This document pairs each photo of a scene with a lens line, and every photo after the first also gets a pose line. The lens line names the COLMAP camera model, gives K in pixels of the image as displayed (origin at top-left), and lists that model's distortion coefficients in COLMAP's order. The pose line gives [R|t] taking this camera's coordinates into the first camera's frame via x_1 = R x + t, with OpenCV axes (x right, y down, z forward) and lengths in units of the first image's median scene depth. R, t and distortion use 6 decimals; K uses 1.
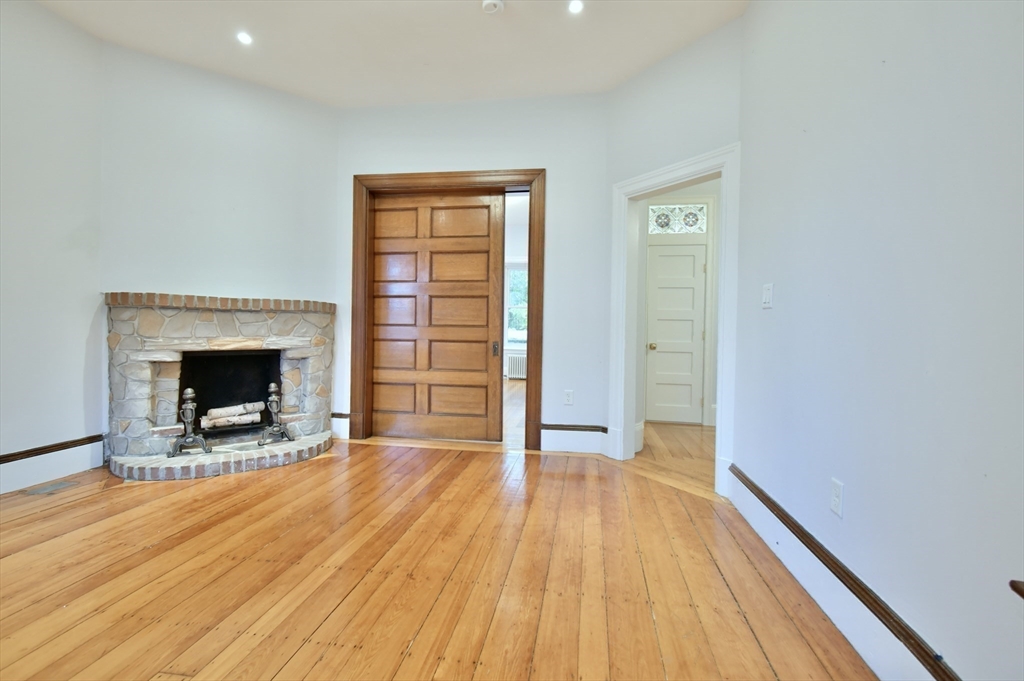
lens RADIAL K [[448.9, 0, 514.4], [0, 448.9, 331.5], [0, 0, 1]] dist [0.002290, -0.000050]
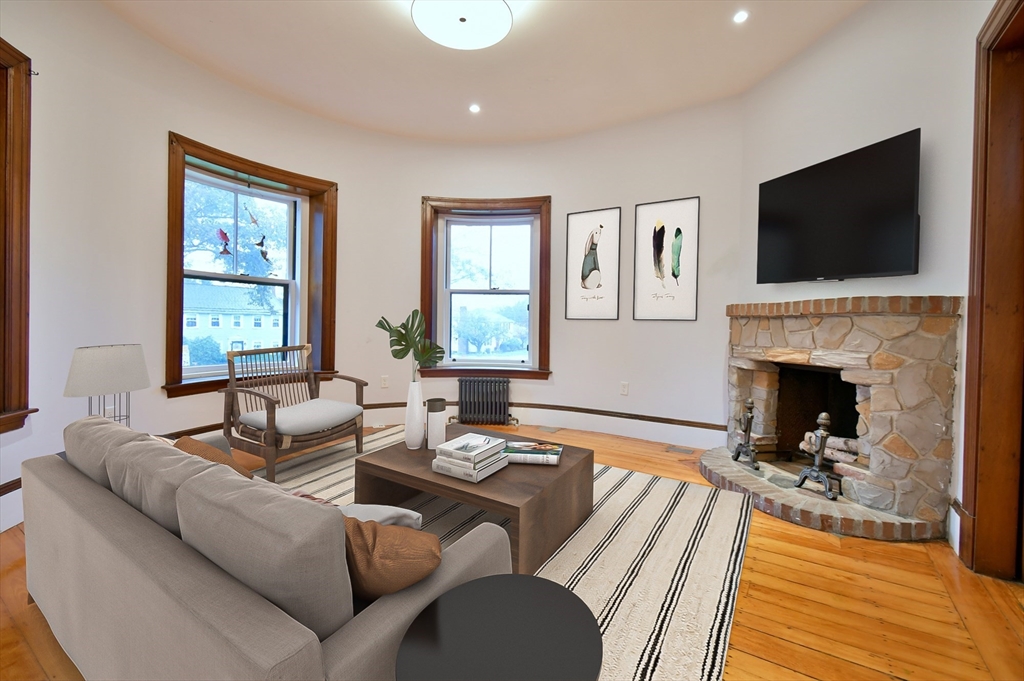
lens RADIAL K [[448.9, 0, 514.4], [0, 448.9, 331.5], [0, 0, 1]] dist [0.002290, -0.000050]
pose [[-0.404814, -0.012625, -0.914312, 0.349069], [-0.031524, 0.999503, 0.000156, -0.002628], [0.913856, 0.028887, -0.405010, 0.831122]]
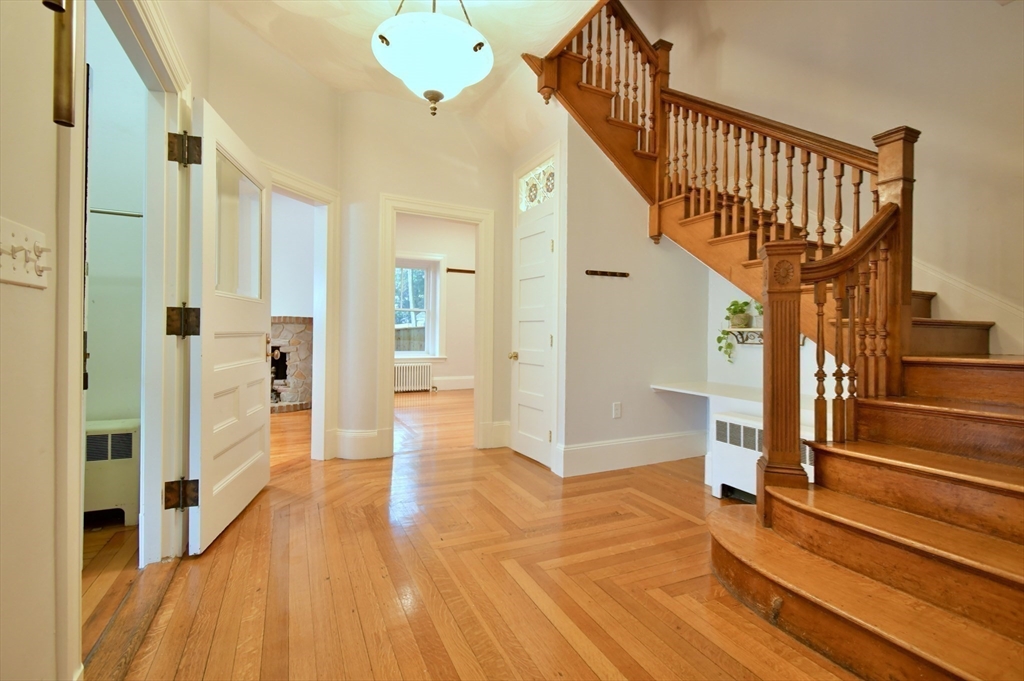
lens RADIAL K [[448.9, 0, 514.4], [0, 448.9, 331.5], [0, 0, 1]] dist [0.002290, -0.000050]
pose [[0.593397, -0.011127, -0.804833, 1.314618], [-0.007684, 0.999781, -0.019487, 0.009306], [0.804874, 0.017748, 0.593181, 0.733706]]
